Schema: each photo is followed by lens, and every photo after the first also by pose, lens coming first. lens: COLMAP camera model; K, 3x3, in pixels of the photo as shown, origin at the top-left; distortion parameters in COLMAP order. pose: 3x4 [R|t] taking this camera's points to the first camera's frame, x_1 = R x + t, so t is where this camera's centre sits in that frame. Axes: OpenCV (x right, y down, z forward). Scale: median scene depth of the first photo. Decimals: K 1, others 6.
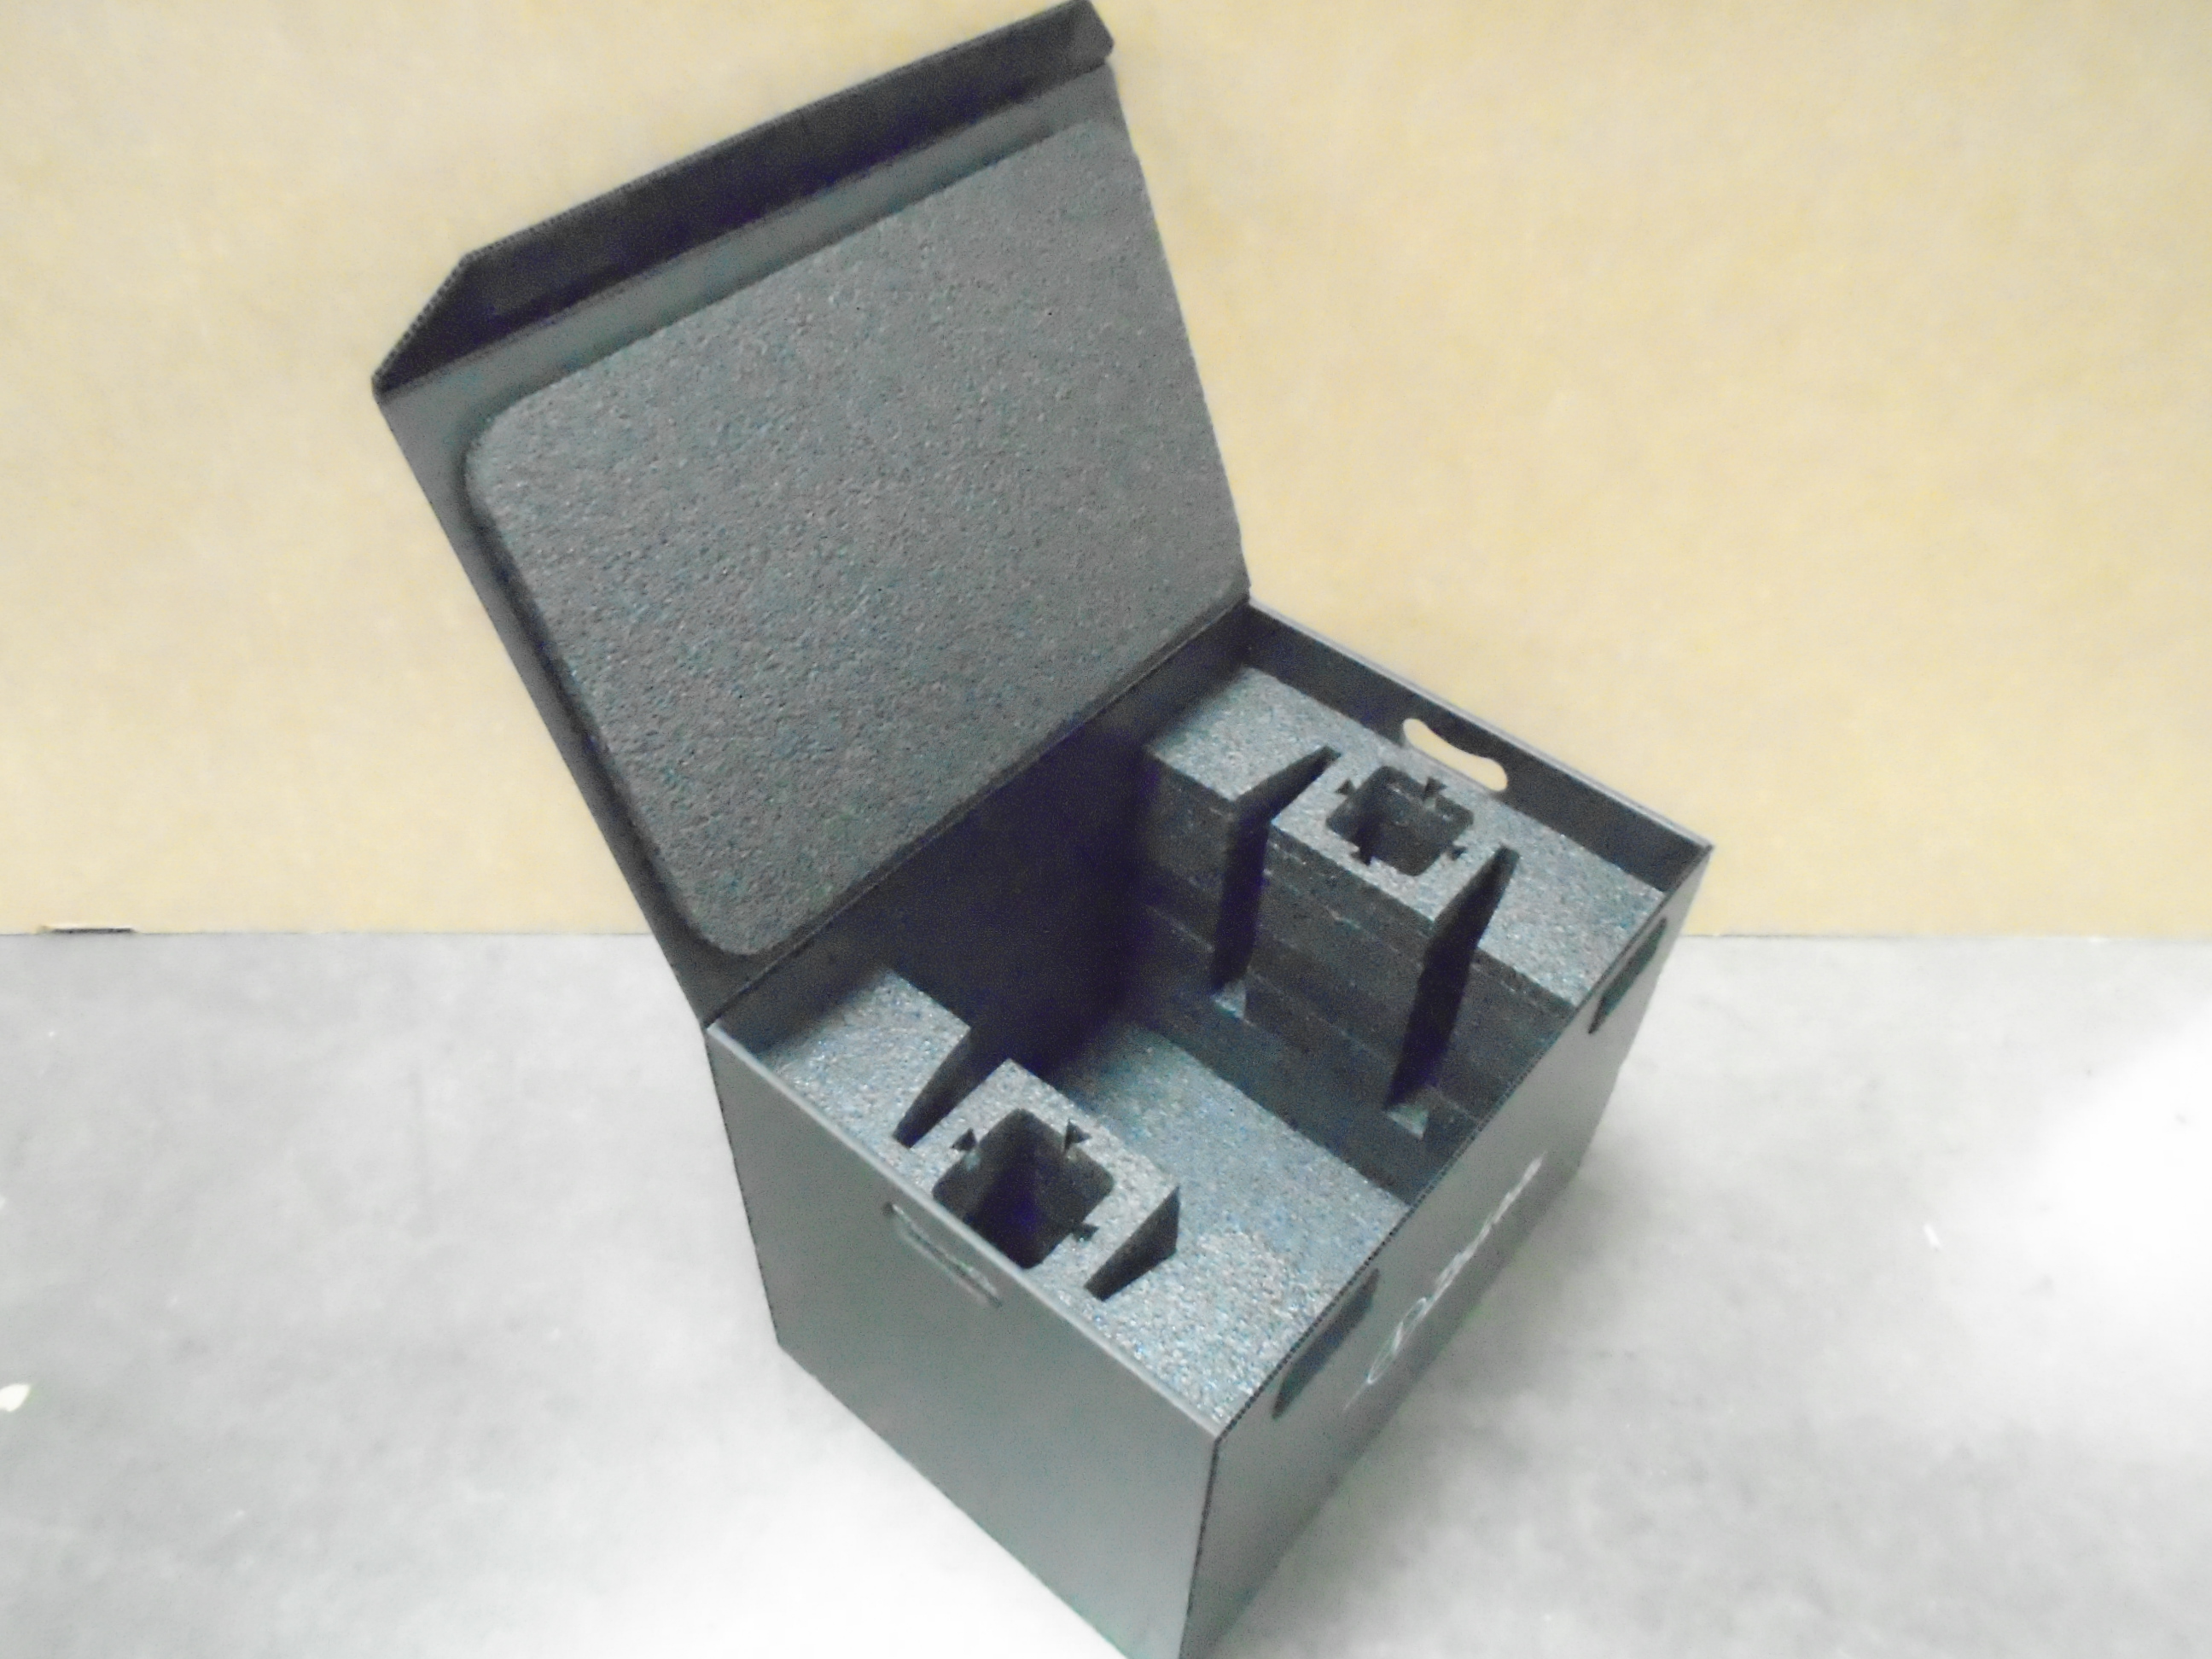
lens RADIAL K [[1716.1, 0, 1106.0], [0, 1716.1, 829.5], [0, 0, 1]] dist [-0.003883, -0.004929]
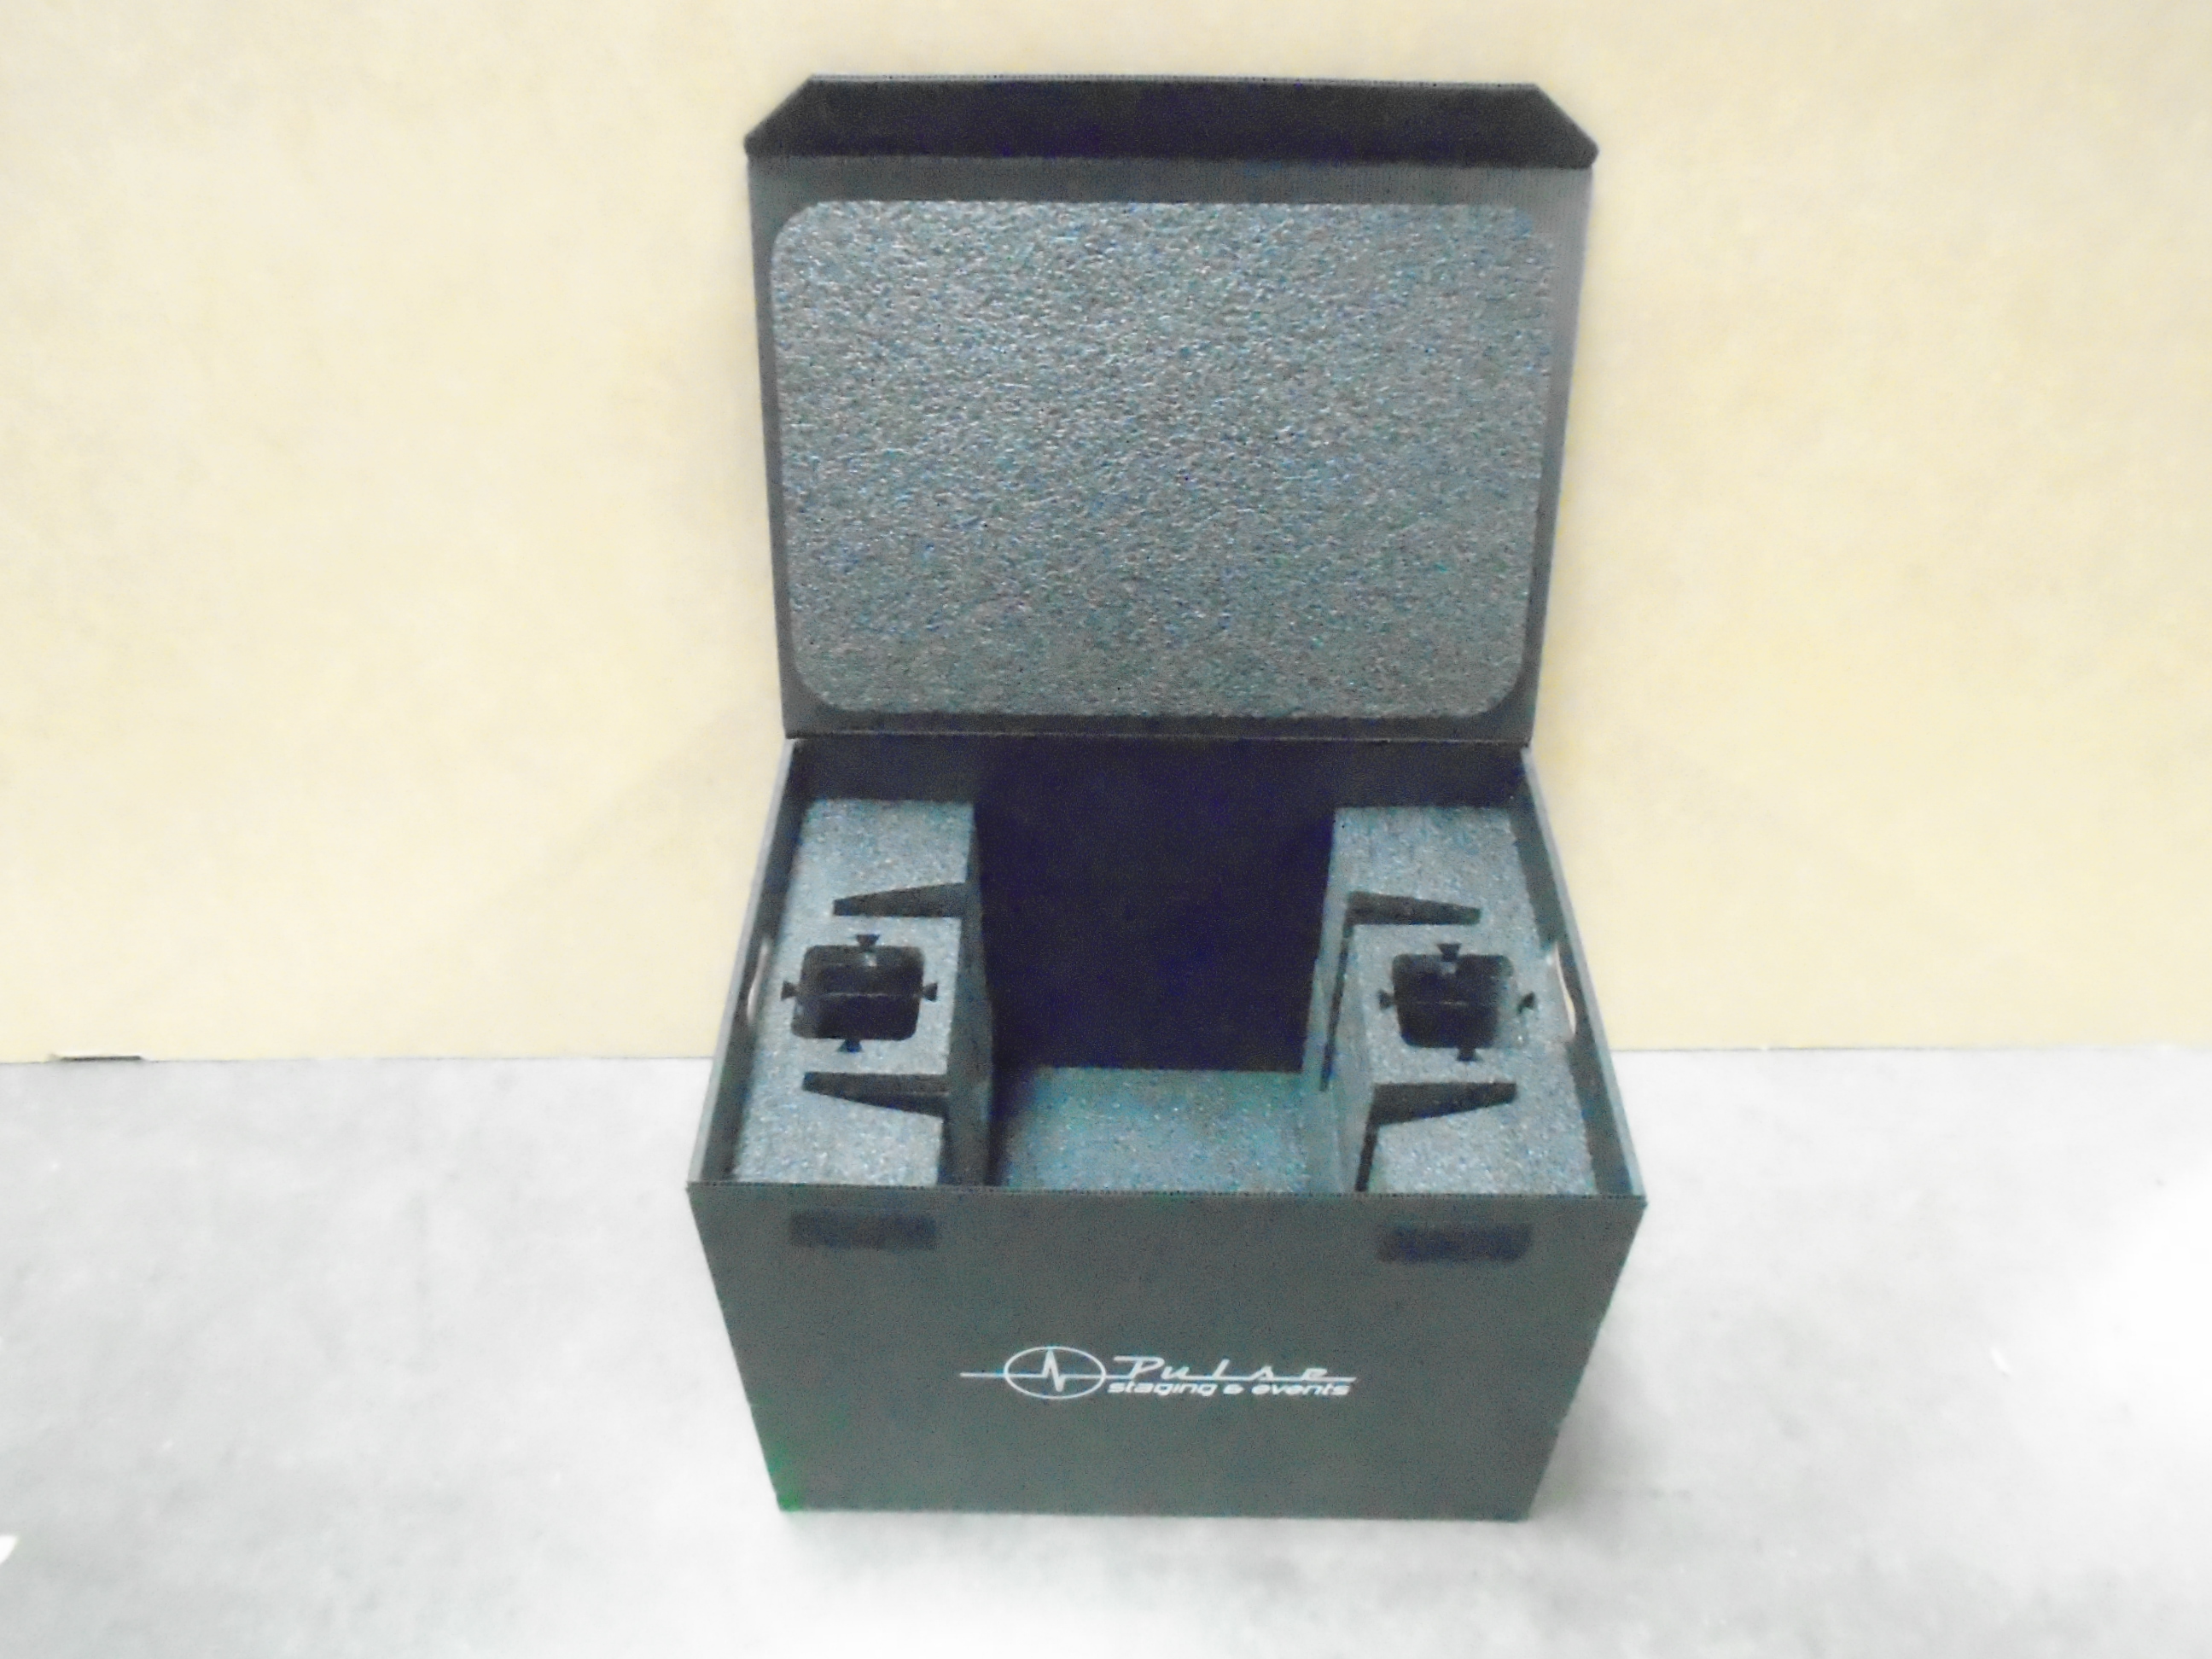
lens RADIAL K [[1716.1, 0, 1106.0], [0, 1716.1, 829.5], [0, 0, 1]] dist [-0.003883, -0.004929]
pose [[0.630266, 0.519017, -0.577397, 0.550750], [-0.552185, 0.822462, 0.136558, -0.106011], [0.545763, 0.232762, 0.804963, 0.121697]]
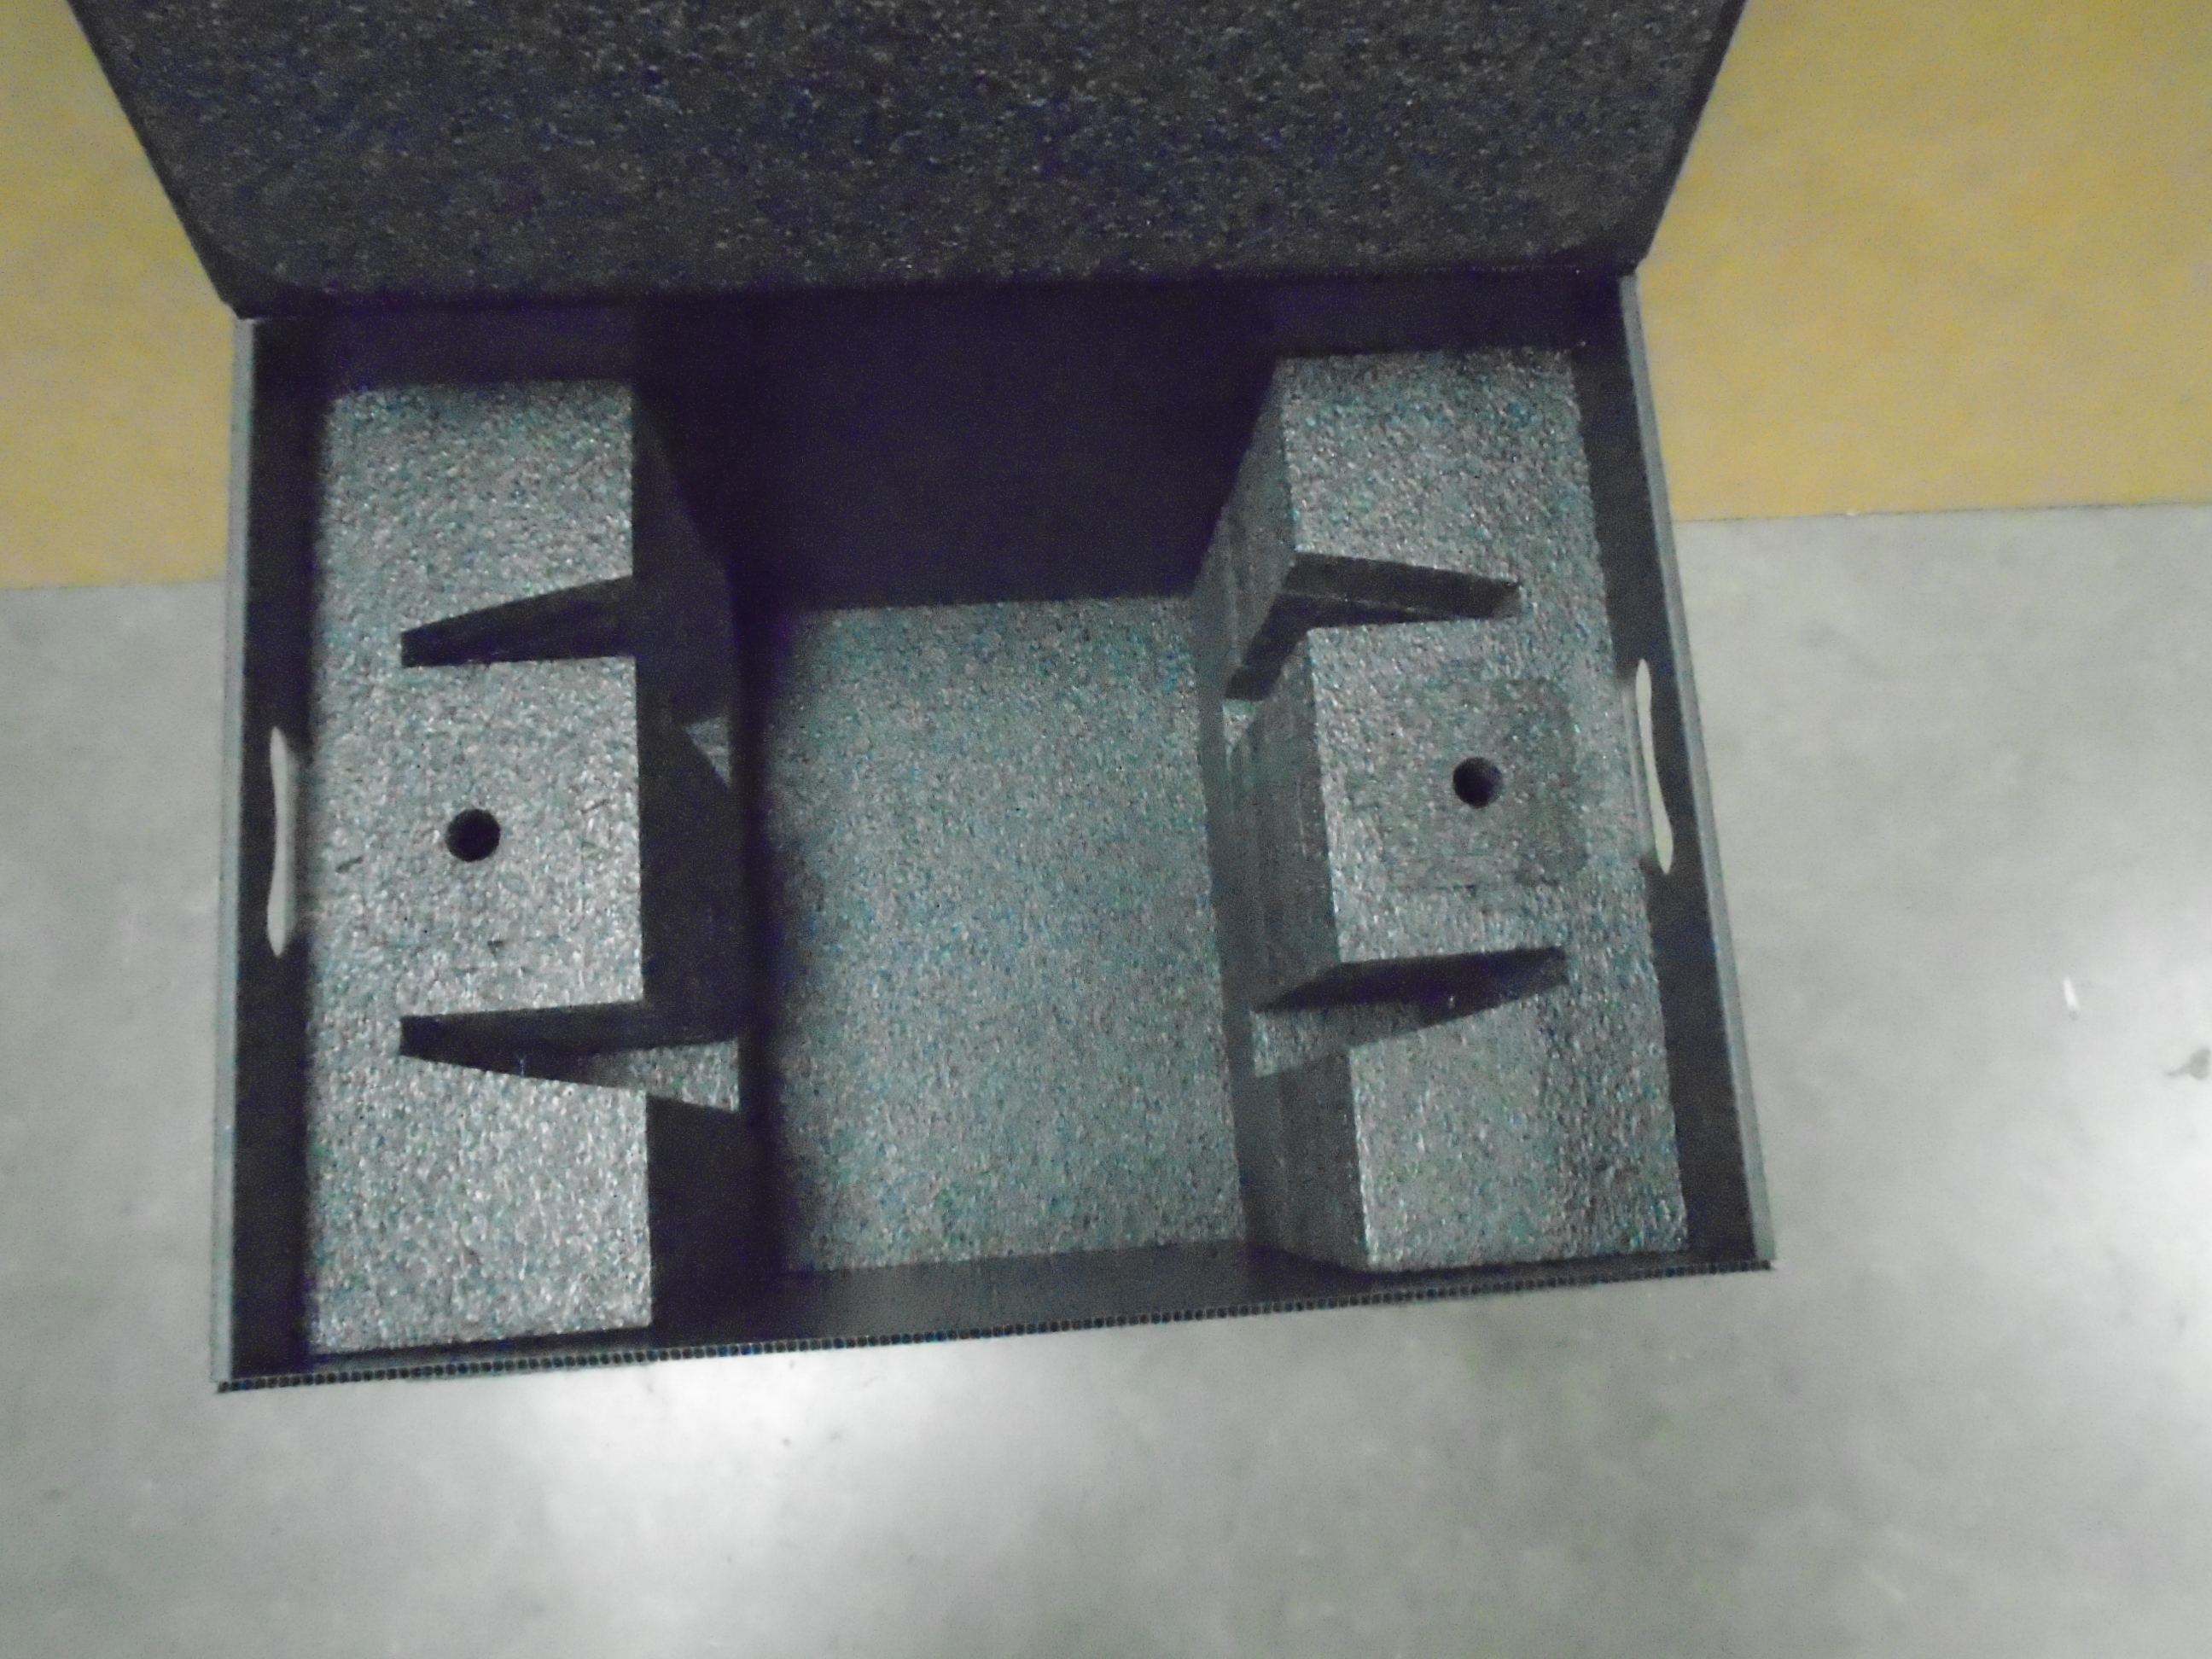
lens RADIAL K [[1716.1, 0, 1106.0], [0, 1716.1, 829.5], [0, 0, 1]] dist [-0.003883, -0.004929]
pose [[0.692808, 0.712054, -0.114004, 0.164858], [-0.555551, 0.627820, 0.545166, -0.243020], [0.459762, -0.314360, 0.830540, 0.468730]]
